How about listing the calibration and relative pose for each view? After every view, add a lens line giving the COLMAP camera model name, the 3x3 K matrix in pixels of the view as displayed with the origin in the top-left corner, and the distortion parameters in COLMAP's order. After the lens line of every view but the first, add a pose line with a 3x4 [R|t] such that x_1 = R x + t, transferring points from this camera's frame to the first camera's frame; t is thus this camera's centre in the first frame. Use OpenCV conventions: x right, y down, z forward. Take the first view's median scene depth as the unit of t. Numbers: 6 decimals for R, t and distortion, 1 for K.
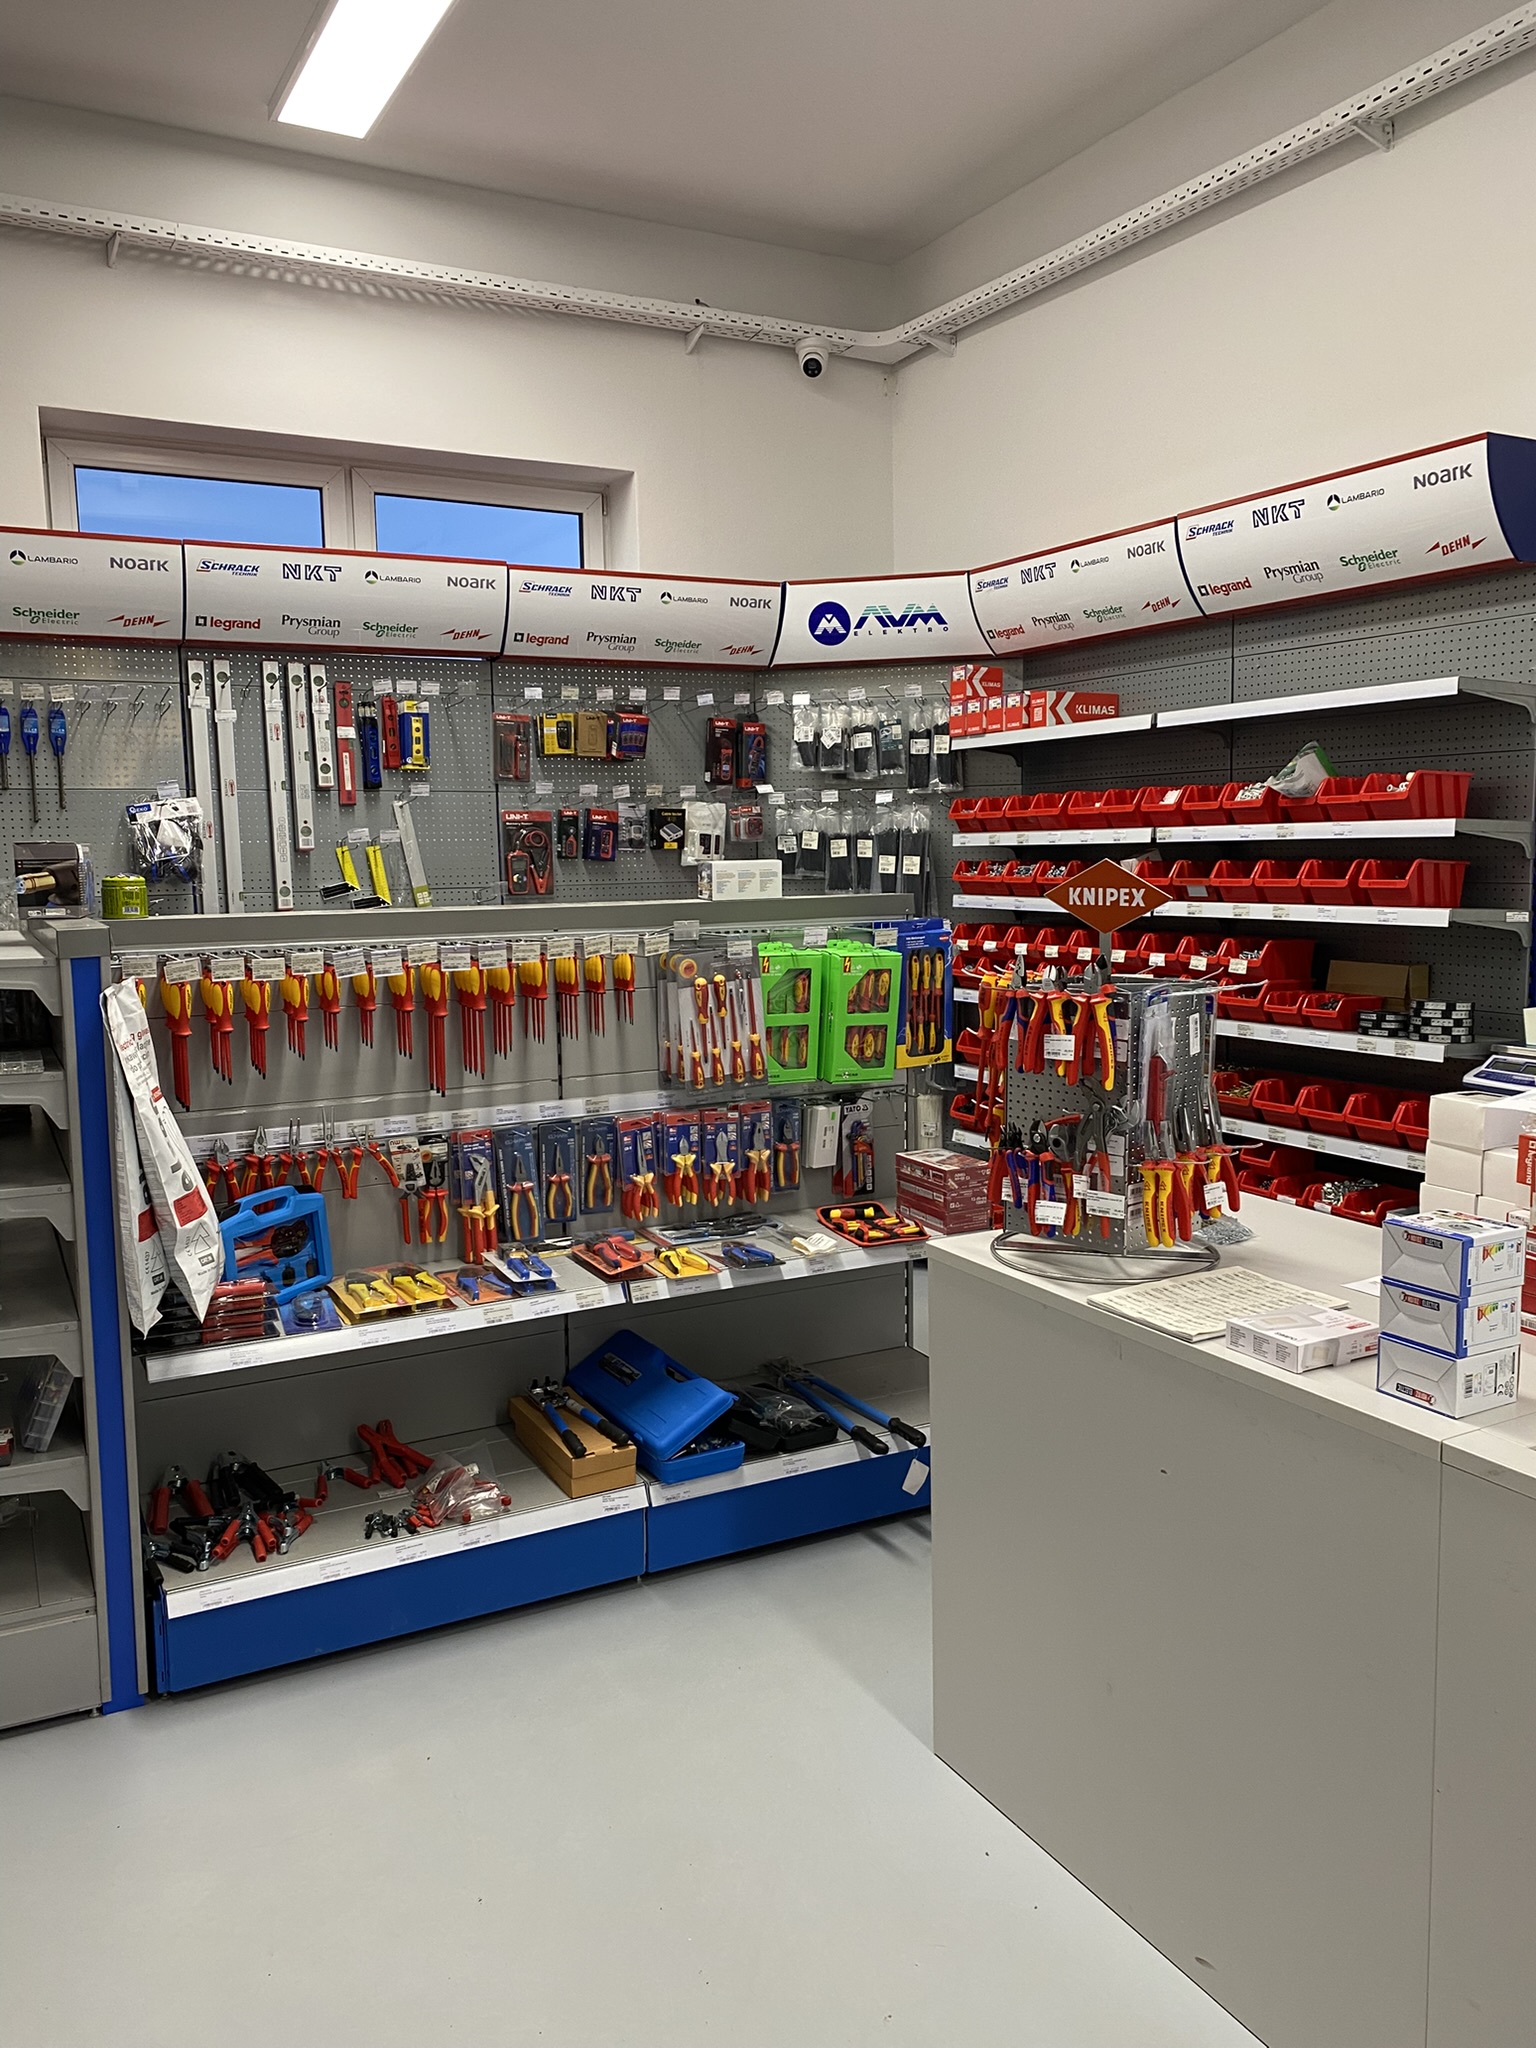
lens RADIAL K [[1555.0, 0, 764.2], [0, 1555.0, 1026.7], [0, 0, 1]] dist [0.009873, -0.010934]
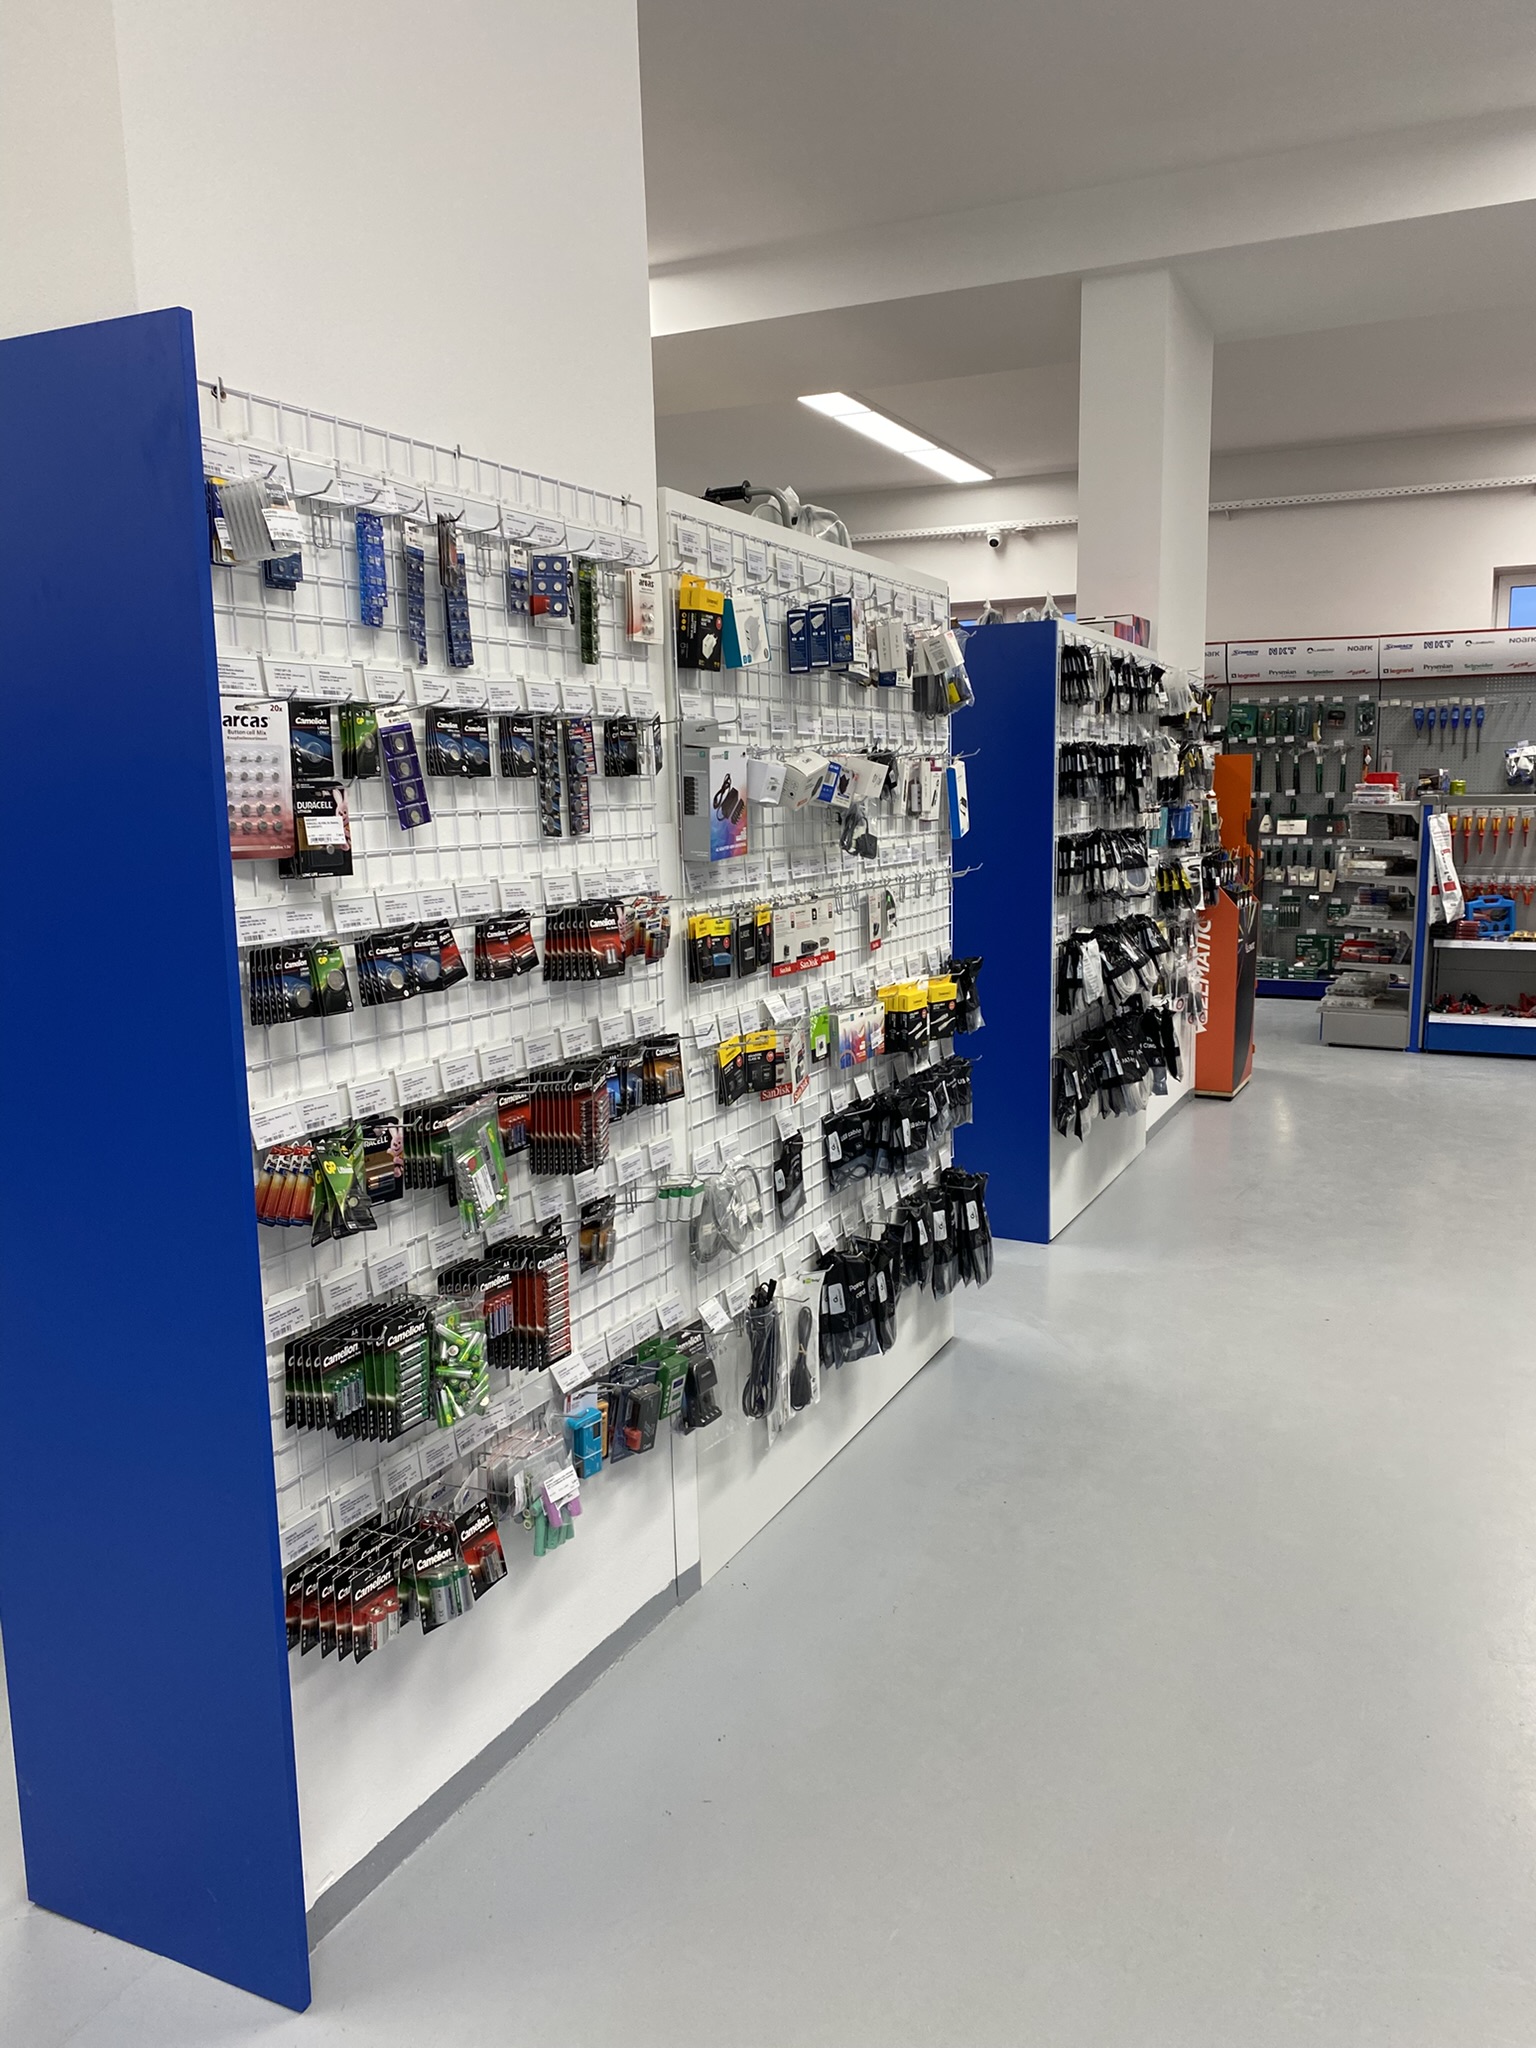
lens RADIAL K [[1555.0, 0, 777.9], [0, 1555.0, 1033.6], [0, 0, 1]] dist [0.009873, -0.010934]
pose [[0.586709, 0.135716, -0.798344, 0.800636], [-0.090817, 0.990664, 0.101668, 0.123608], [0.804689, 0.012854, 0.593557, -1.127975]]
